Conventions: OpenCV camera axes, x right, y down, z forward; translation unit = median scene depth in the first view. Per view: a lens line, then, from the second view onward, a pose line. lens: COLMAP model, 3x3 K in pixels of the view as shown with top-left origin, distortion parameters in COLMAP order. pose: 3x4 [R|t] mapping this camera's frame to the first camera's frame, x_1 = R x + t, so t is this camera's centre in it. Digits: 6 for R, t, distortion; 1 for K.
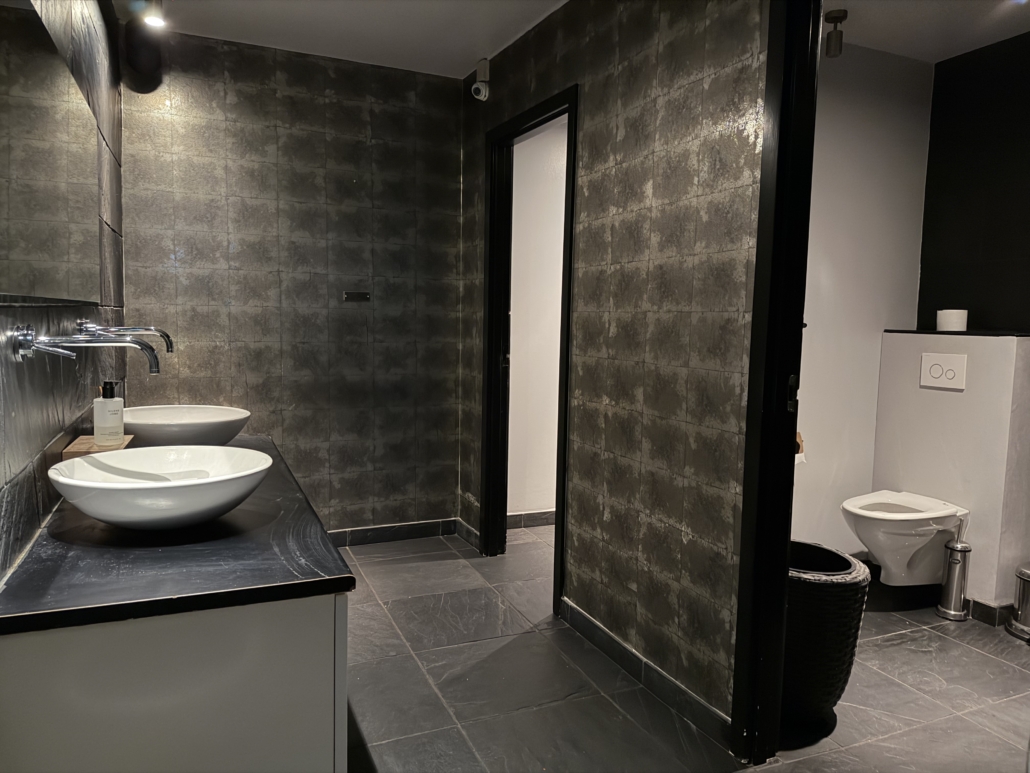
lens RADIAL K [[732.1, 0, 518.5], [0, 732.1, 384.5], [0, 0, 1]] dist [0.066160, -0.079983]
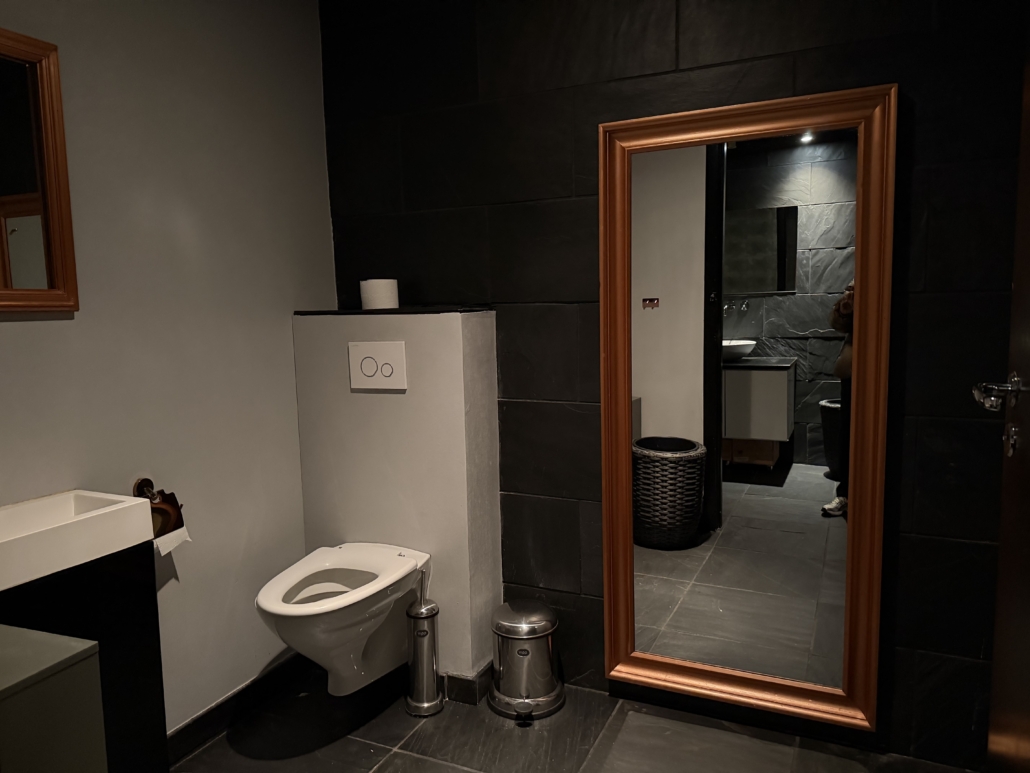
lens RADIAL K [[732.1, 0, 511.8], [0, 732.1, 384.1], [0, 0, 1]] dist [0.066160, -0.079983]
pose [[0.756861, -0.113401, 0.643662, 0.226409], [0.099878, 0.993333, 0.057563, -0.029868], [-0.645899, 0.020721, 0.763142, 0.400353]]
